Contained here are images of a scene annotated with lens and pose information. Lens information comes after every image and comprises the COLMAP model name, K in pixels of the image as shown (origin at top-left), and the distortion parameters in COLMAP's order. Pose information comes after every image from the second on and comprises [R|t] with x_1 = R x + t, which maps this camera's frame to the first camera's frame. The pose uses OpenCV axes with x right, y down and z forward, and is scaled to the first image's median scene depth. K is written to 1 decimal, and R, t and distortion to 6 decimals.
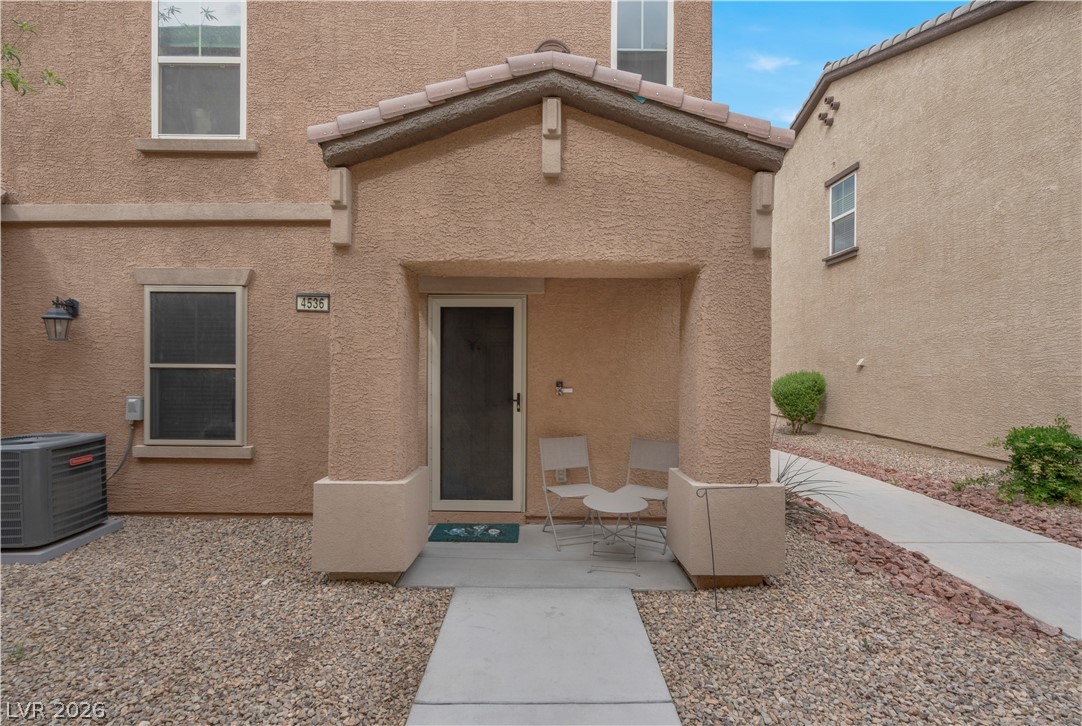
lens RADIAL K [[504.0, 0, 539.3], [0, 504.0, 366.2], [0, 0, 1]] dist [-0.004152, 0.001336]
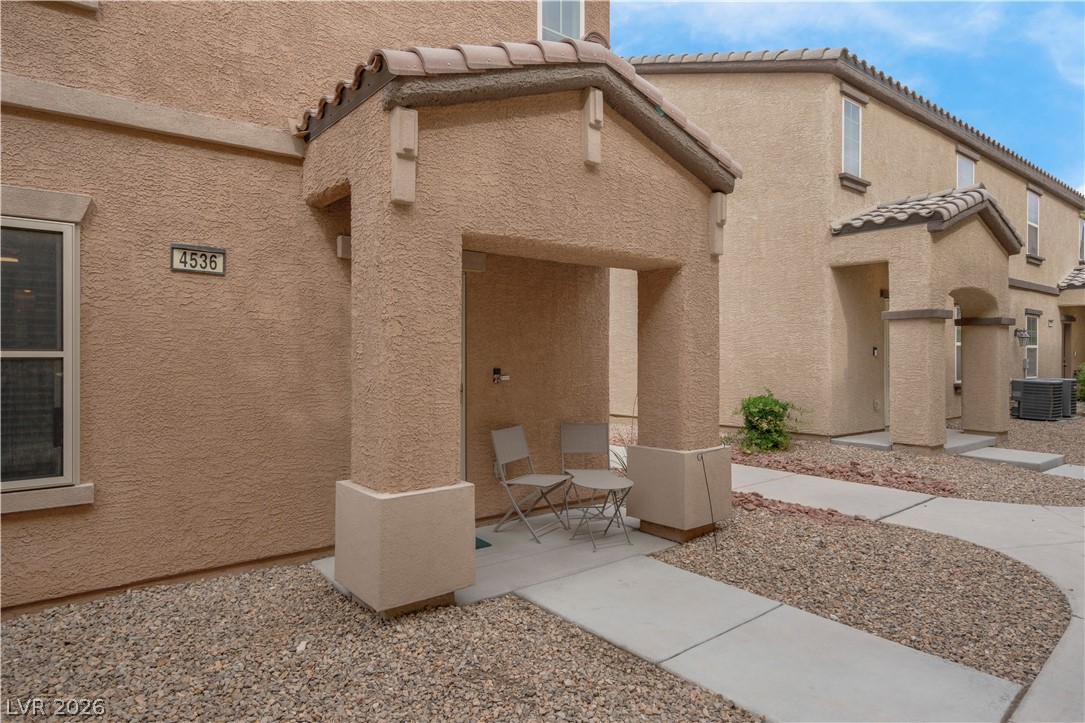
lens RADIAL K [[626.8, 0, 542.1], [0, 626.8, 354.5], [0, 0, 1]] dist [0.009430, -0.000327]
pose [[0.786030, -0.006745, 0.618152, -0.777815], [0.007136, 0.999973, 0.001838, 0.003906], [-0.618147, 0.002966, 0.786057, 0.058817]]
